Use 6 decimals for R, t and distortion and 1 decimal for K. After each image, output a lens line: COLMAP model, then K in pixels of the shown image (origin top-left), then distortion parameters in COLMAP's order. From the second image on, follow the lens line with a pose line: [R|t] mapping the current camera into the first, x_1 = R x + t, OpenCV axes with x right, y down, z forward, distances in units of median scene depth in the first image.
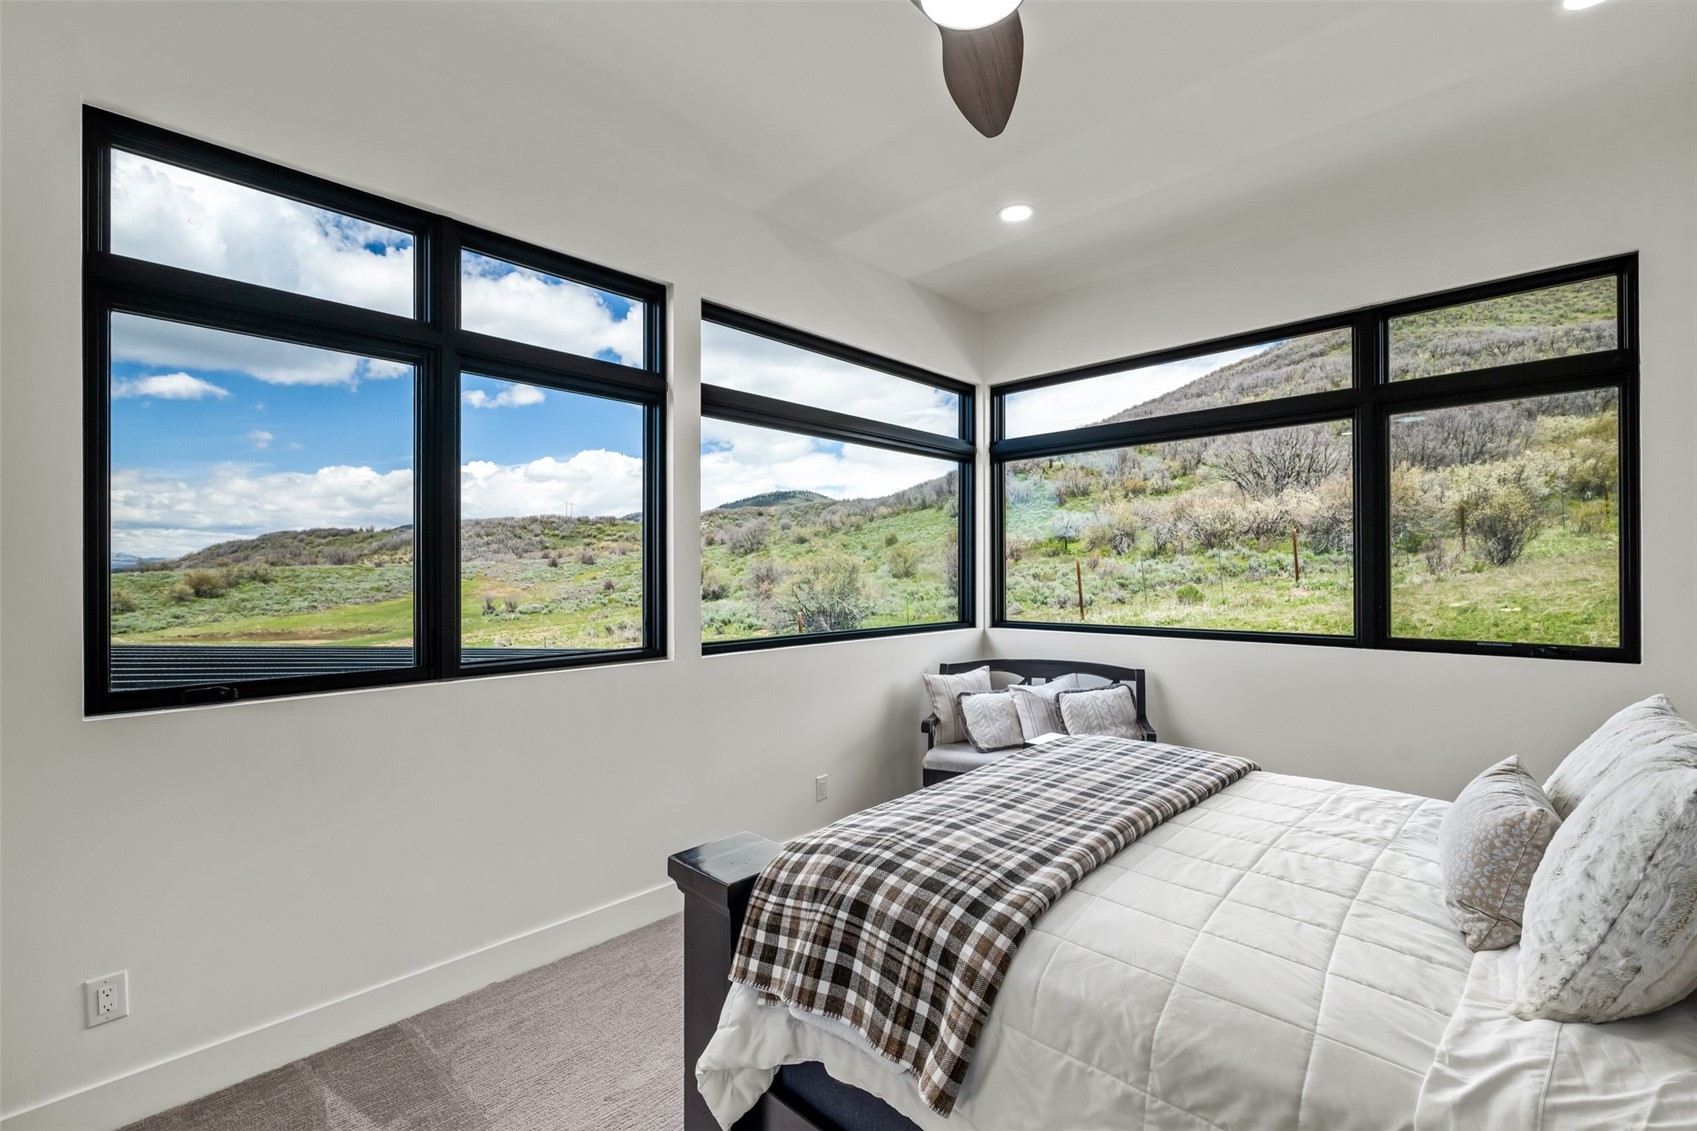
lens RADIAL K [[744.9, 0, 848.5], [0, 744.9, 565.5], [0, 0, 1]] dist [-0.000727, -0.000078]
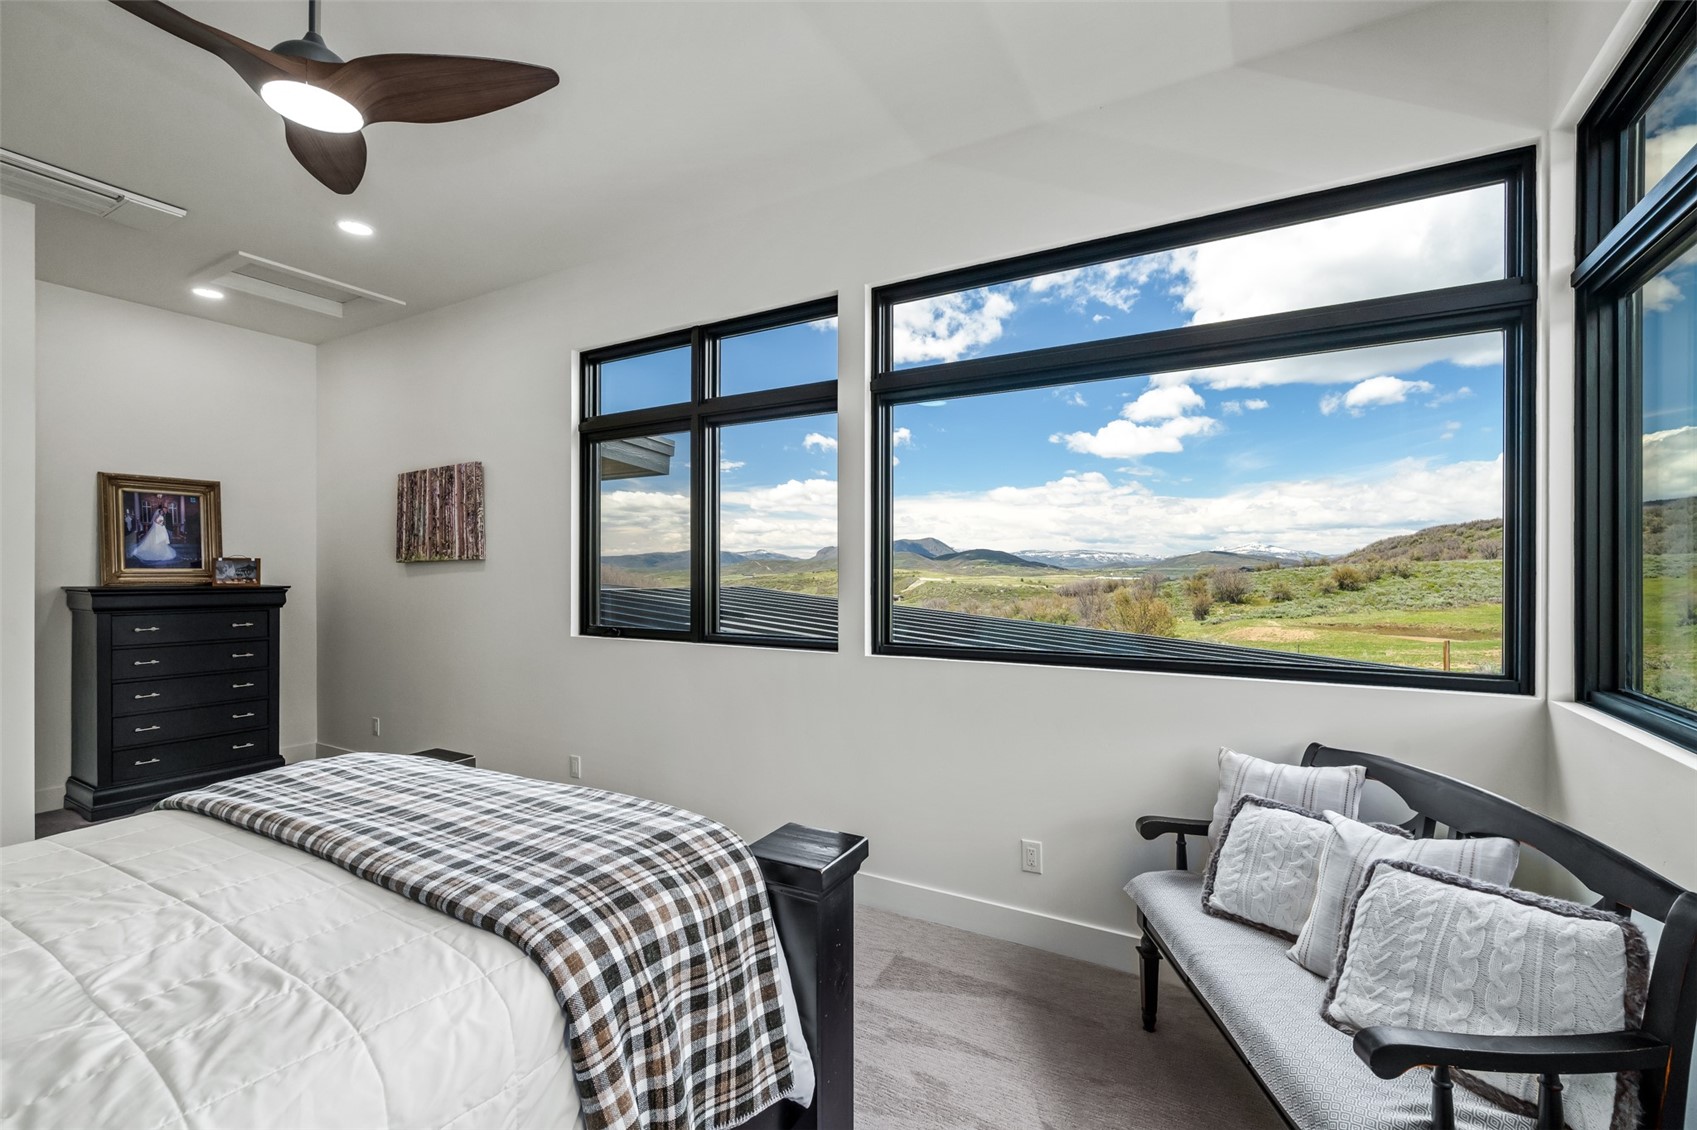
lens RADIAL K [[744.9, 0, 848.5], [0, 744.9, 565.0], [0, 0, 1]] dist [-0.000727, -0.000078]
pose [[0.240869, -0.001644, -0.970556, 0.507341], [0.007350, 0.999973, 0.000130, 0.002067], [0.970530, -0.007165, 0.240875, 0.497177]]
